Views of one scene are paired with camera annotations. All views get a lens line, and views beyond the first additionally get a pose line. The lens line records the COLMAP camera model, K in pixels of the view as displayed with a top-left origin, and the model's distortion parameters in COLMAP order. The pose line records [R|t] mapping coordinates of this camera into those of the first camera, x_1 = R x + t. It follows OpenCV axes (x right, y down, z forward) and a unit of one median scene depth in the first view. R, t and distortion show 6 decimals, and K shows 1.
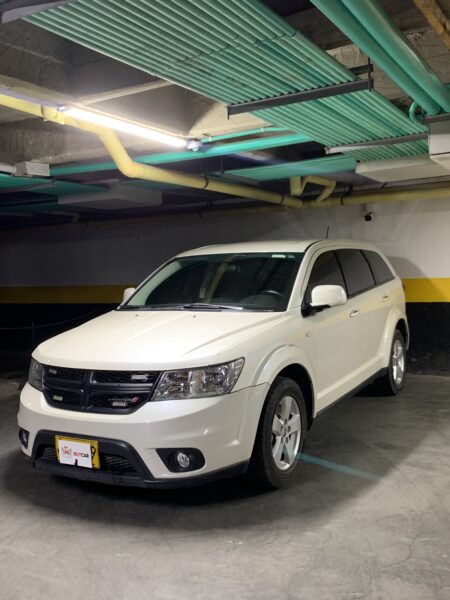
lens RADIAL K [[604.4, 0, 225.0], [0, 604.4, 300.0], [0, 0, 1]] dist [0.019315, -0.005084]
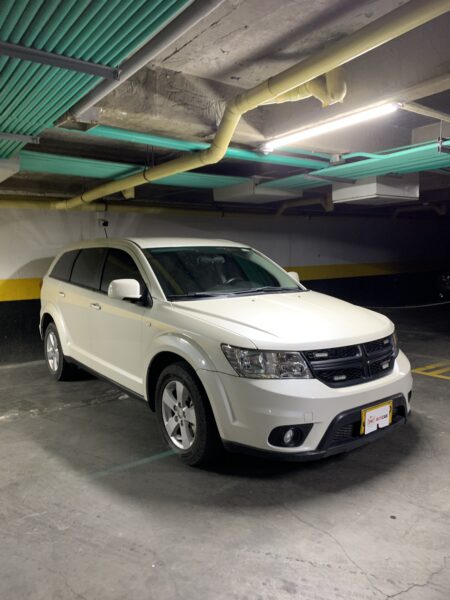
lens RADIAL K [[457.6, 0, 224.3], [0, 457.6, 296.3], [0, 0, 1]] dist [0.001940, 0.003005]
pose [[0.409456, -0.049535, 0.910984, -1.115783], [0.060076, 0.997822, 0.027255, -0.007030], [-0.910350, 0.043568, 0.411540, 0.910817]]
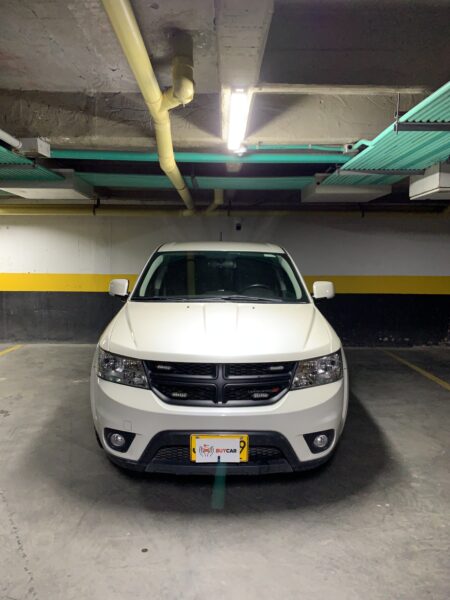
lens RADIAL K [[456.9, 0, 225.0], [0, 456.9, 300.0], [0, 0, 1]] dist [0.011822, 0.006041]
pose [[0.865731, -0.000915, 0.500510, -0.612188], [-0.011452, 0.999700, 0.021637, -0.004604], [-0.500379, -0.024464, 0.865461, 0.366345]]
